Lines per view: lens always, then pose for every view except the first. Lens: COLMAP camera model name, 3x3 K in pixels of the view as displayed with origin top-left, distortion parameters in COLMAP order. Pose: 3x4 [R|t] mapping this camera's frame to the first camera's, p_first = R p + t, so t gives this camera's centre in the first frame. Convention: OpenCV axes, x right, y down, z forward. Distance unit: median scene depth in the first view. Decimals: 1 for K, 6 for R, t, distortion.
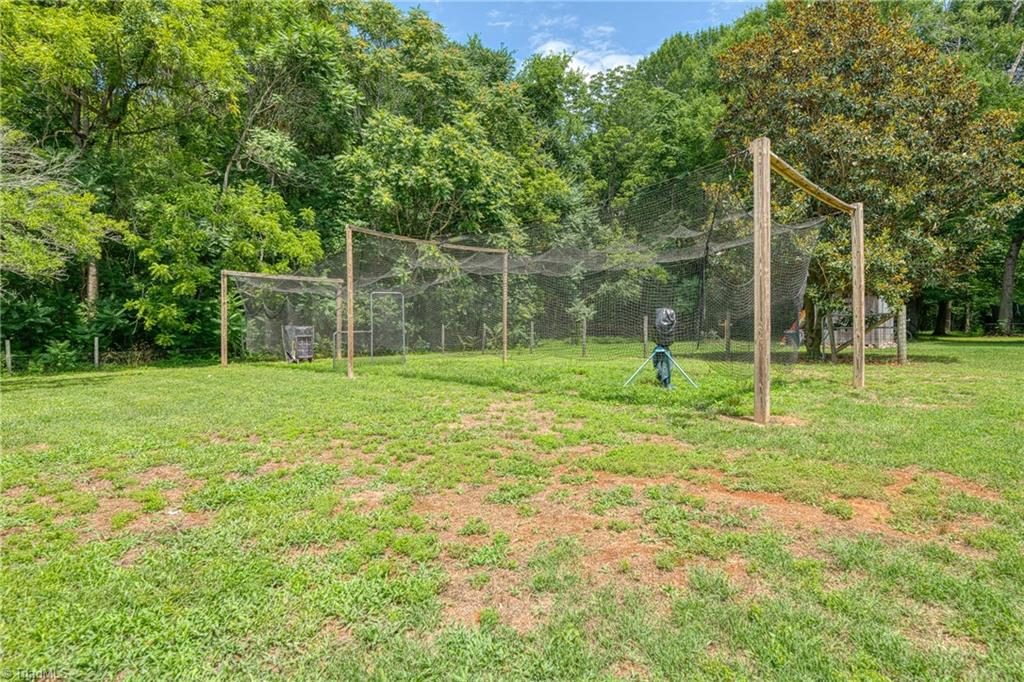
lens RADIAL K [[559.3, 0, 515.1], [0, 559.3, 340.7], [0, 0, 1]] dist [-0.004085, -0.000715]
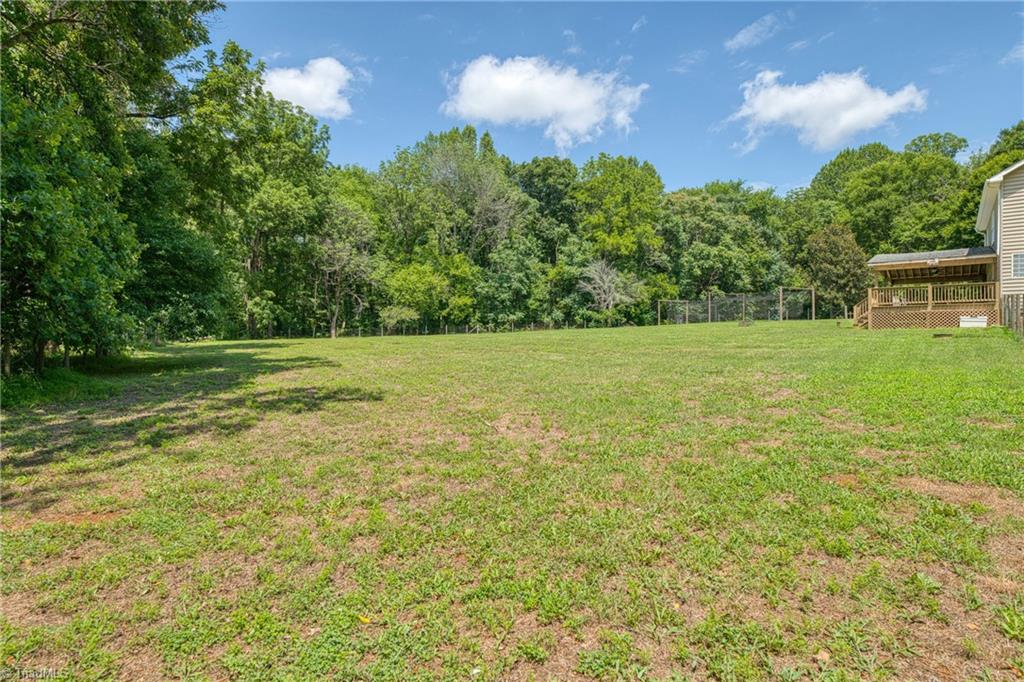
lens RADIAL K [[554.1, 0, 509.9], [0, 554.1, 341.4], [0, 0, 1]] dist [0.002840, 0.000382]
pose [[0.920923, 0.001501, -0.389742, -0.005503], [-0.001681, 0.999999, -0.000121, 0.108415], [0.389741, 0.000767, 0.920924, -1.989692]]
